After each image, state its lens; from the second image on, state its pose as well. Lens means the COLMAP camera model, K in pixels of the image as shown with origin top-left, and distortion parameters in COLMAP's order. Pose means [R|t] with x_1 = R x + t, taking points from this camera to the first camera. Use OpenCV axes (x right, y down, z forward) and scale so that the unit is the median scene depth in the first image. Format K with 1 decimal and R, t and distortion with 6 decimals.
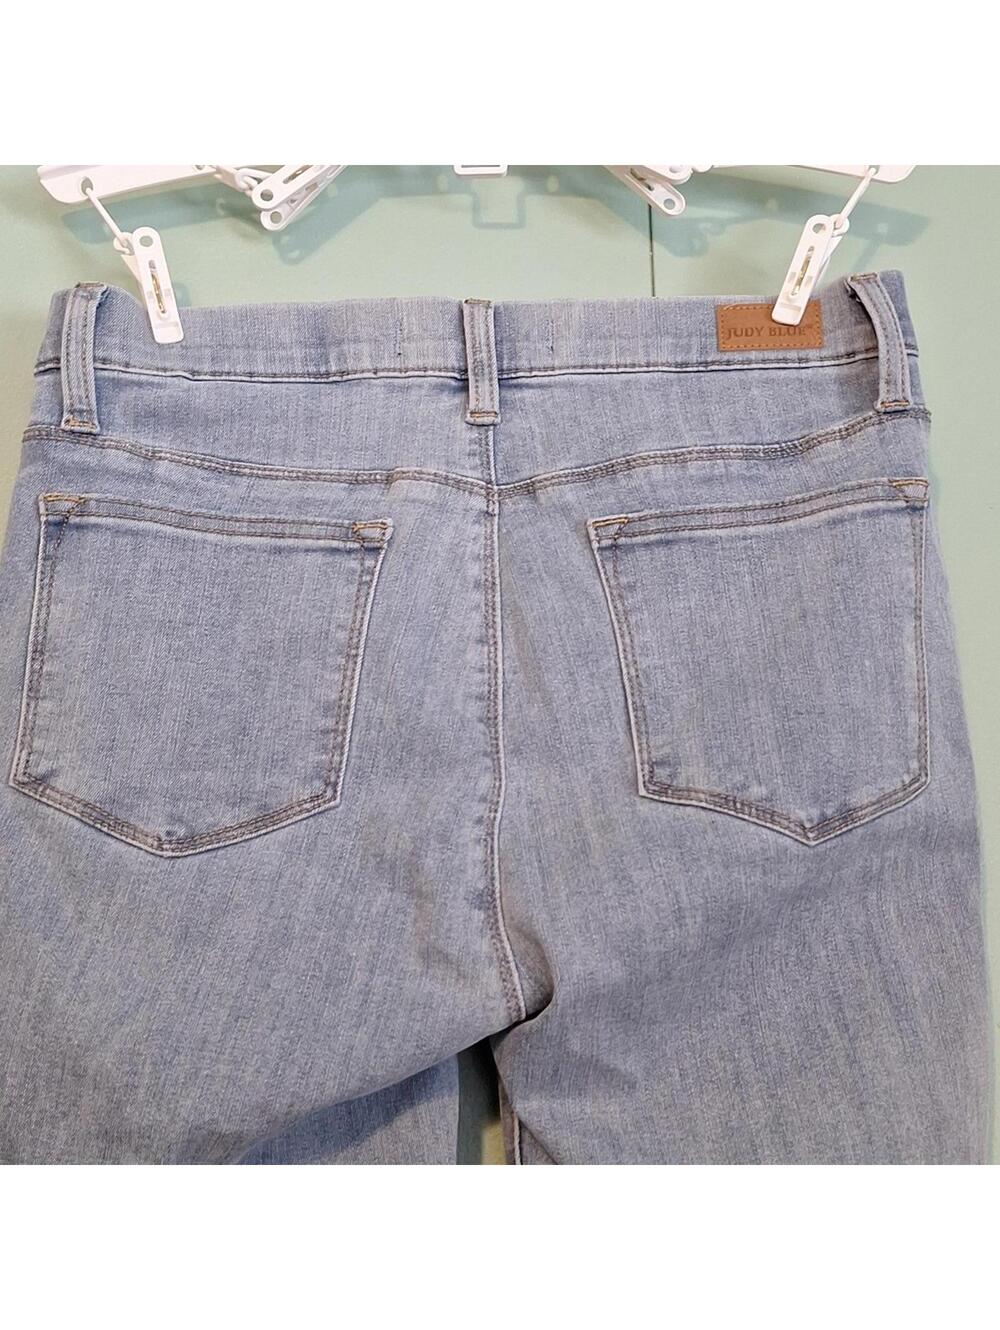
lens RADIAL K [[1438.2, 0, 499.0], [0, 1438.2, 654.1], [0, 0, 1]] dist [0.109259, 0.000000]
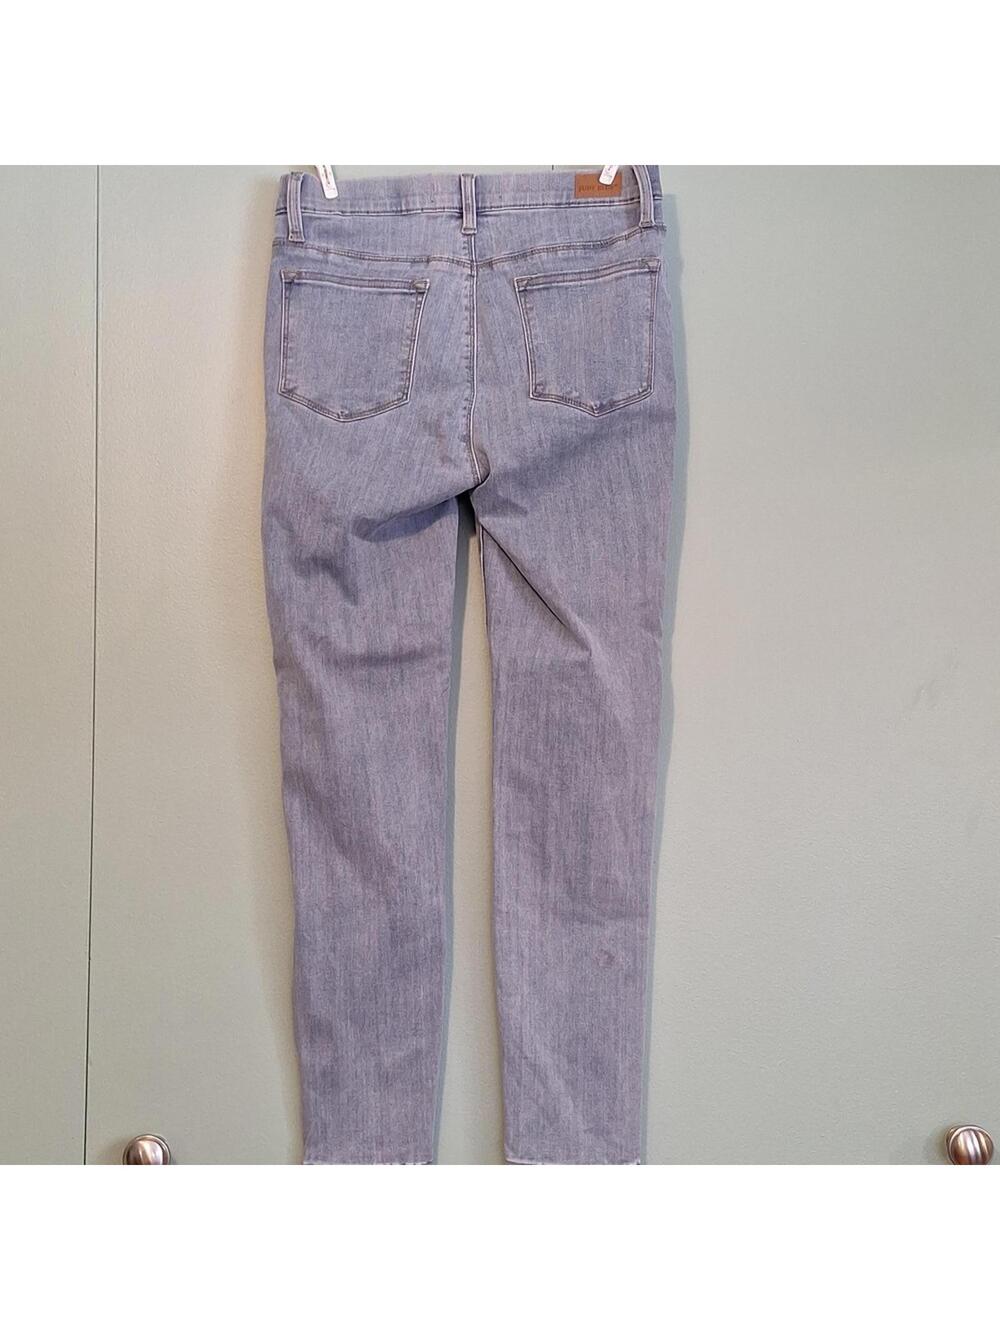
lens RADIAL K [[1438.2, 0, 510.5], [0, 1438.2, 676.8], [0, 0, 1]] dist [0.109259, 0.000000]
pose [[0.997213, 0.008010, -0.074177, 0.241777], [0.007376, 0.978765, 0.204851, 0.057471], [0.074242, -0.204827, 0.975978, -1.446924]]
